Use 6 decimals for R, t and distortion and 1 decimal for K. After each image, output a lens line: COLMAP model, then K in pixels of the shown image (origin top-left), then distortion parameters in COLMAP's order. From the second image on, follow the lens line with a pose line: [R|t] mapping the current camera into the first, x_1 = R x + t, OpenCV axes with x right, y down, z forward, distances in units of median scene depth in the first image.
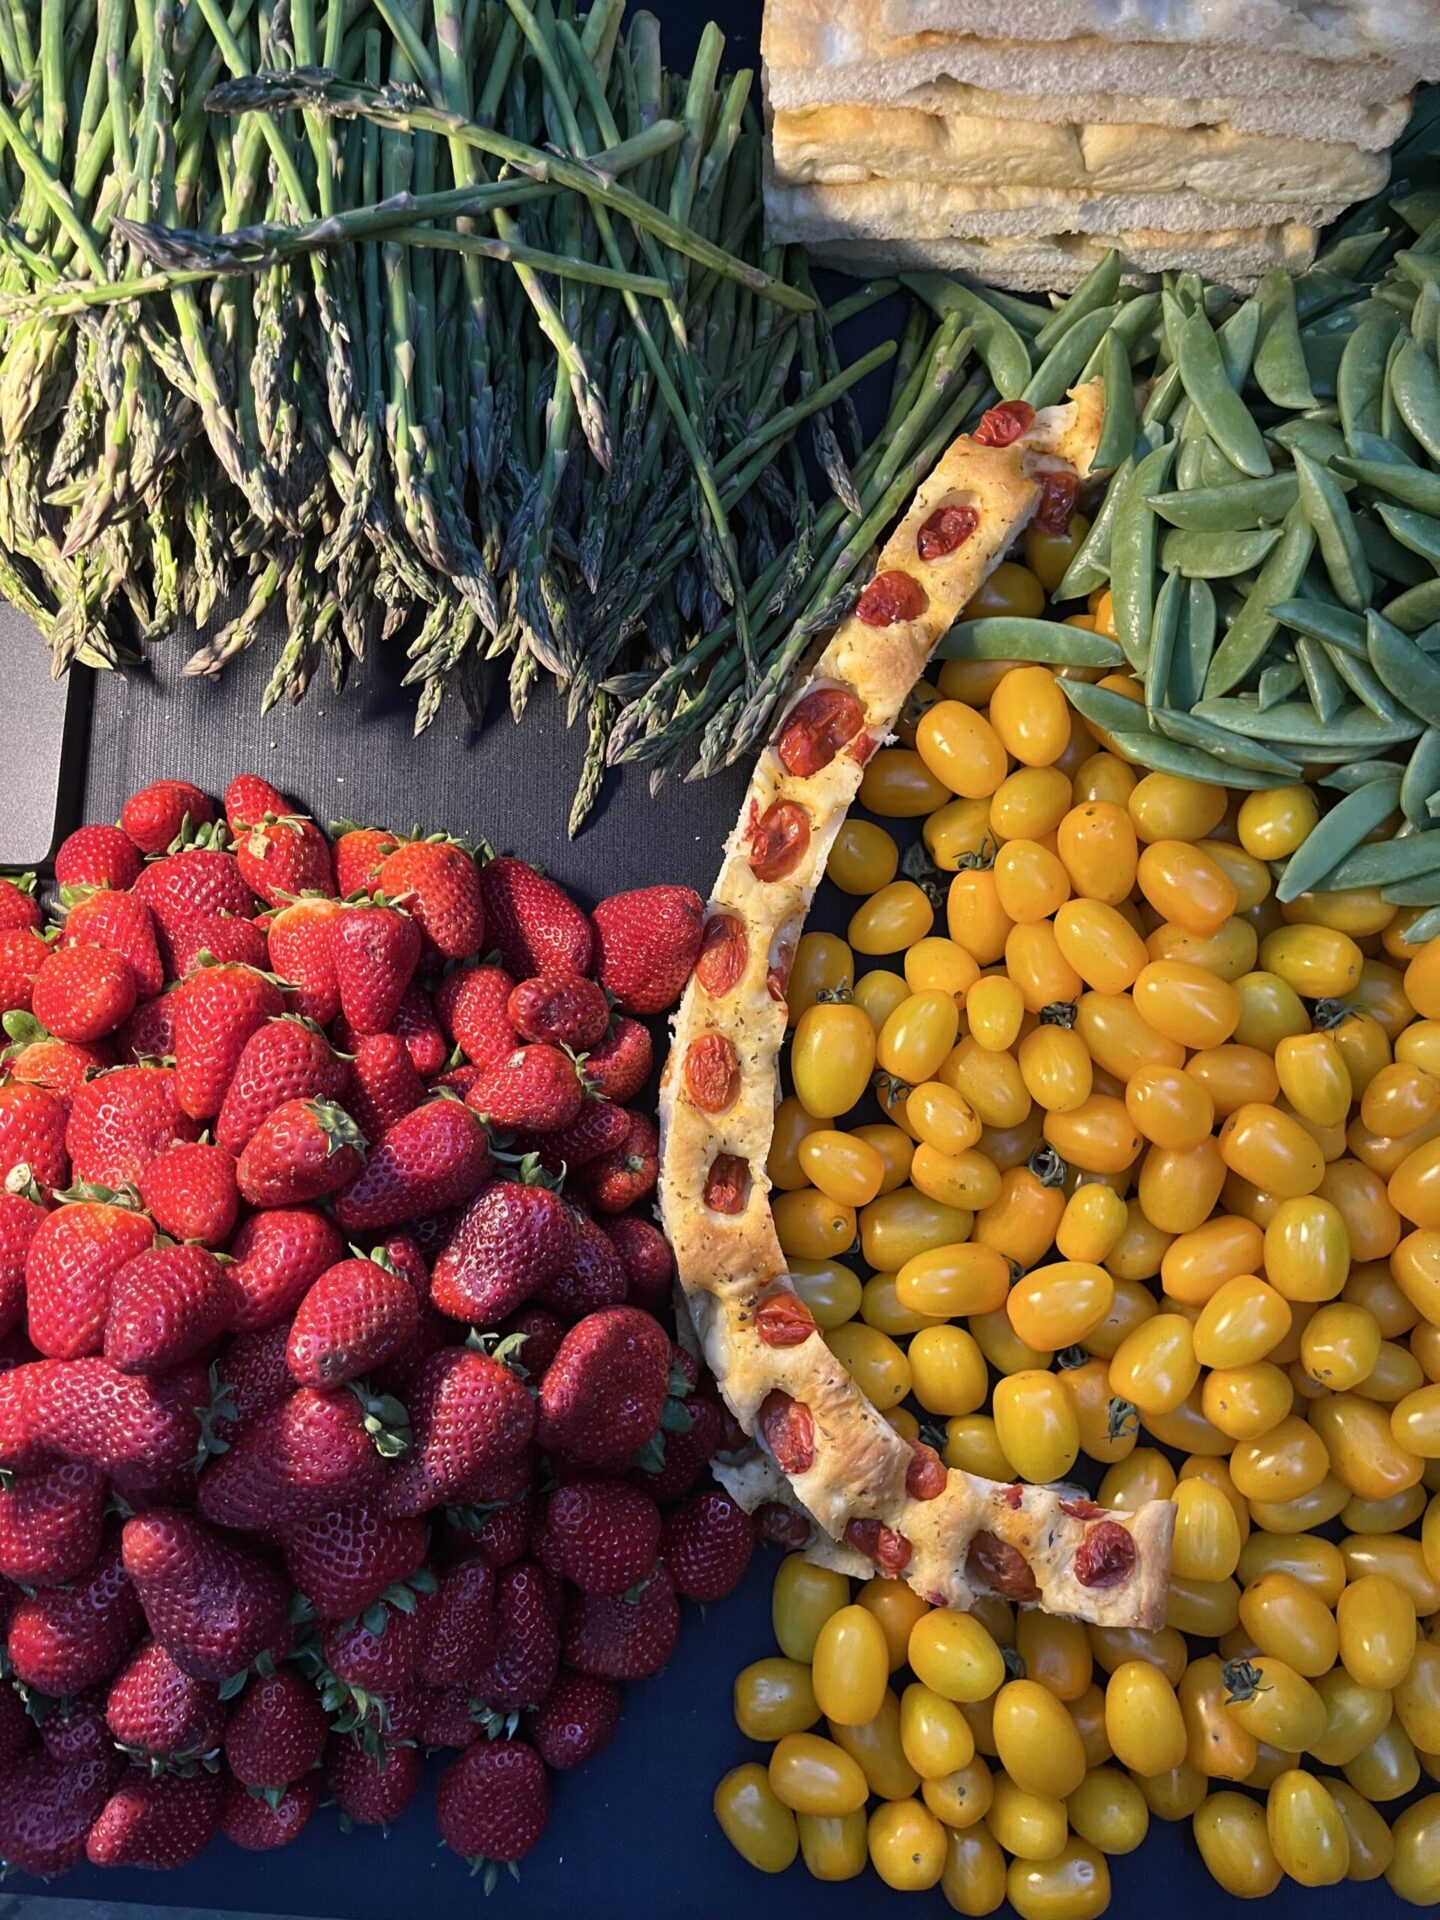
lens RADIAL K [[1453.8, 0, 724.5], [0, 1453.8, 956.6], [0, 0, 1]] dist [0.020866, -0.022413]
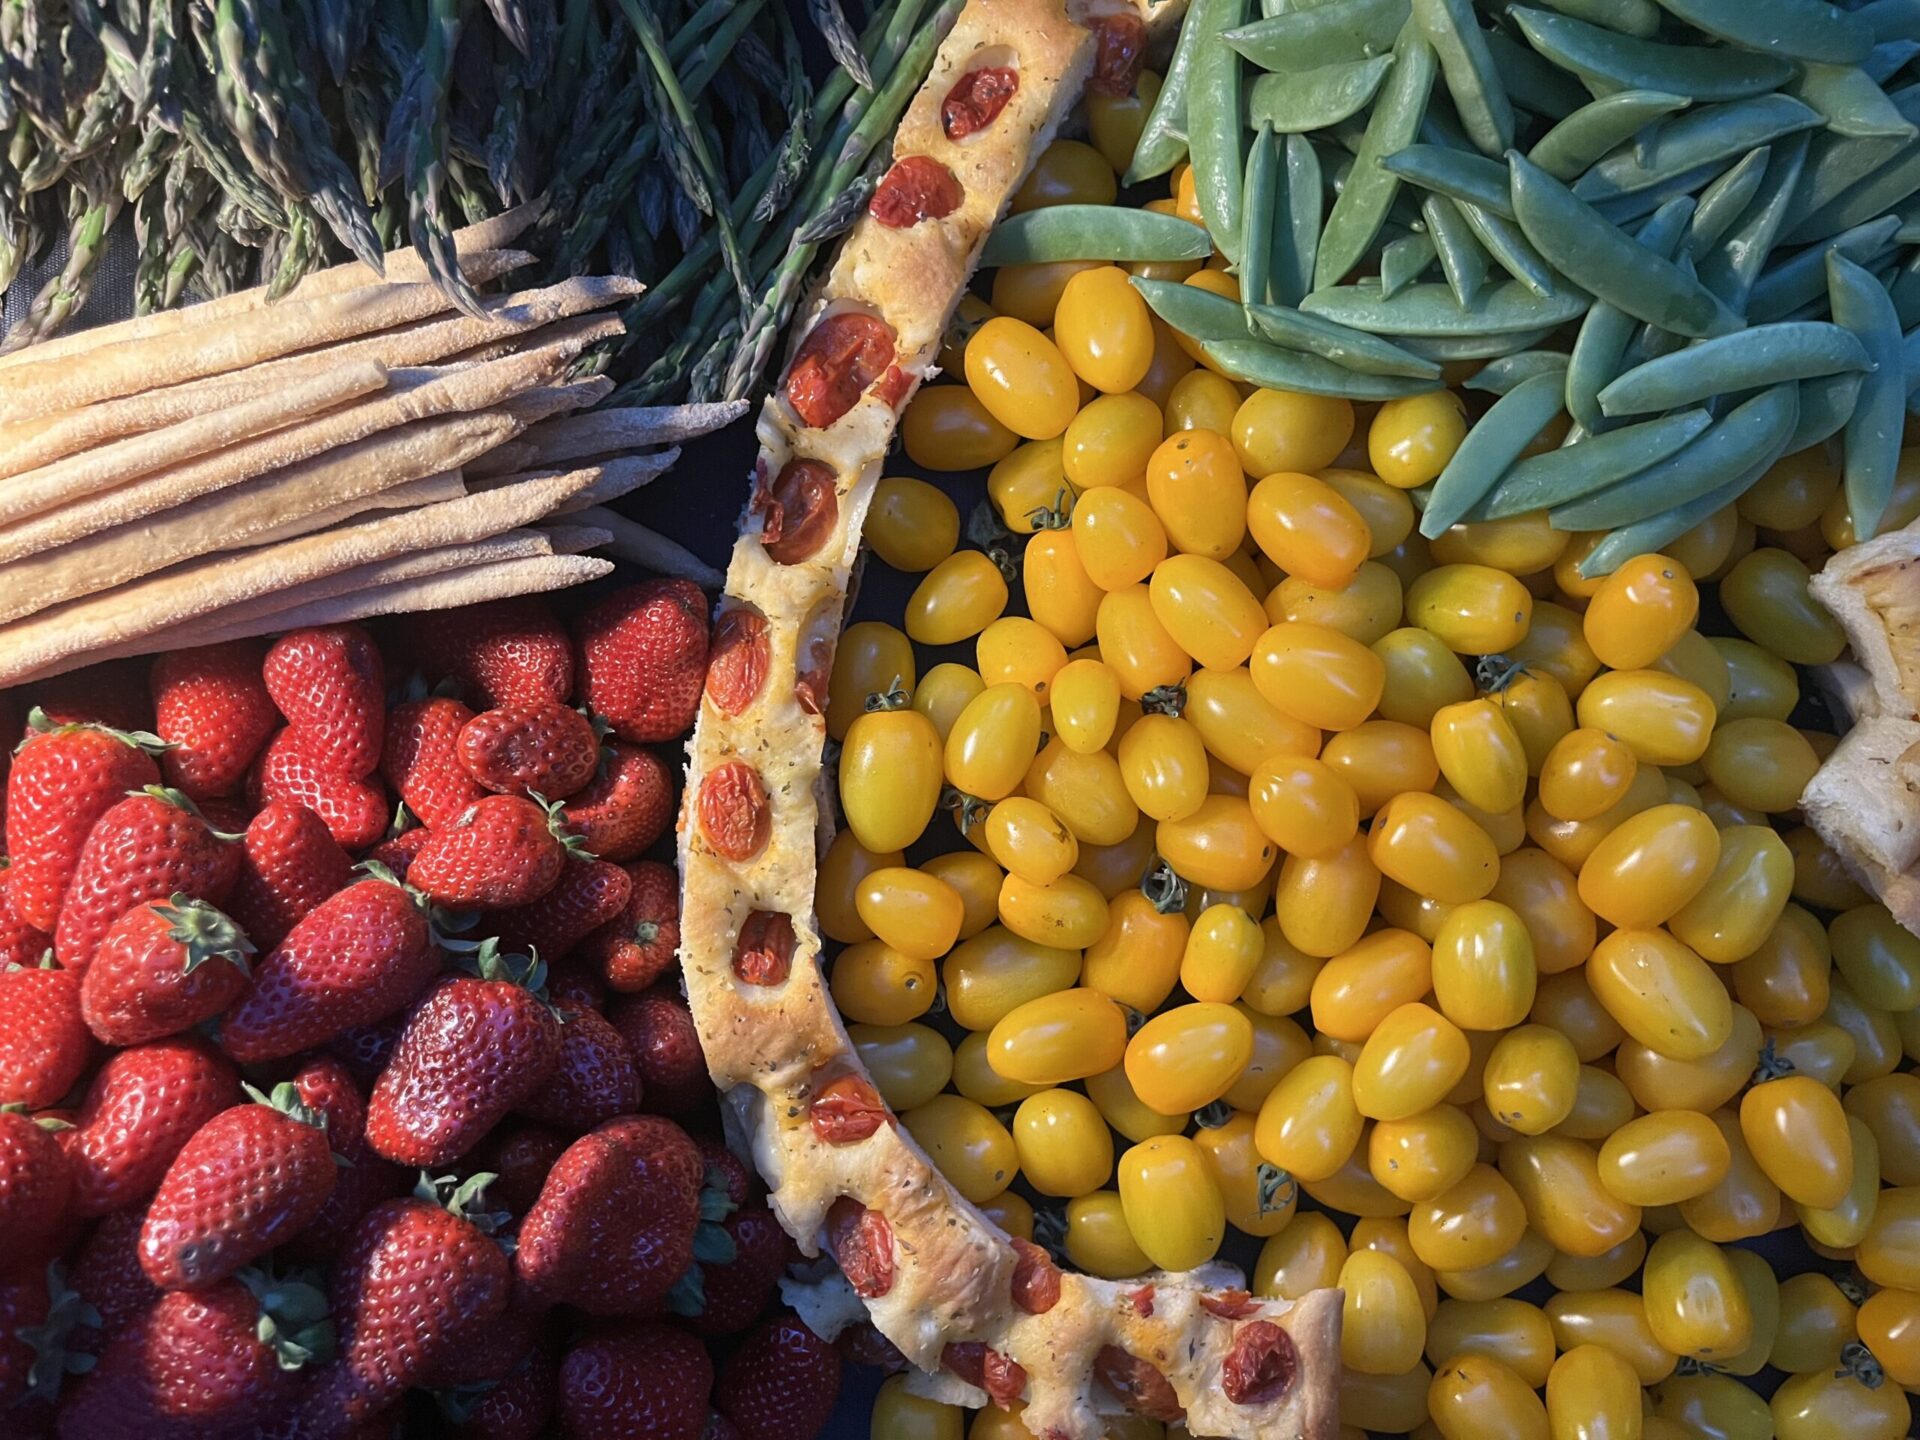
lens RADIAL K [[1453.8, 0, 962.8], [0, 1453.8, 718.2], [0, 0, 1]] dist [0.020866, -0.022413]
pose [[0.996326, -0.082509, 0.022957, 0.102604], [0.081131, 0.995153, 0.055579, -0.004578], [-0.027432, -0.053513, 0.998190, 0.204572]]
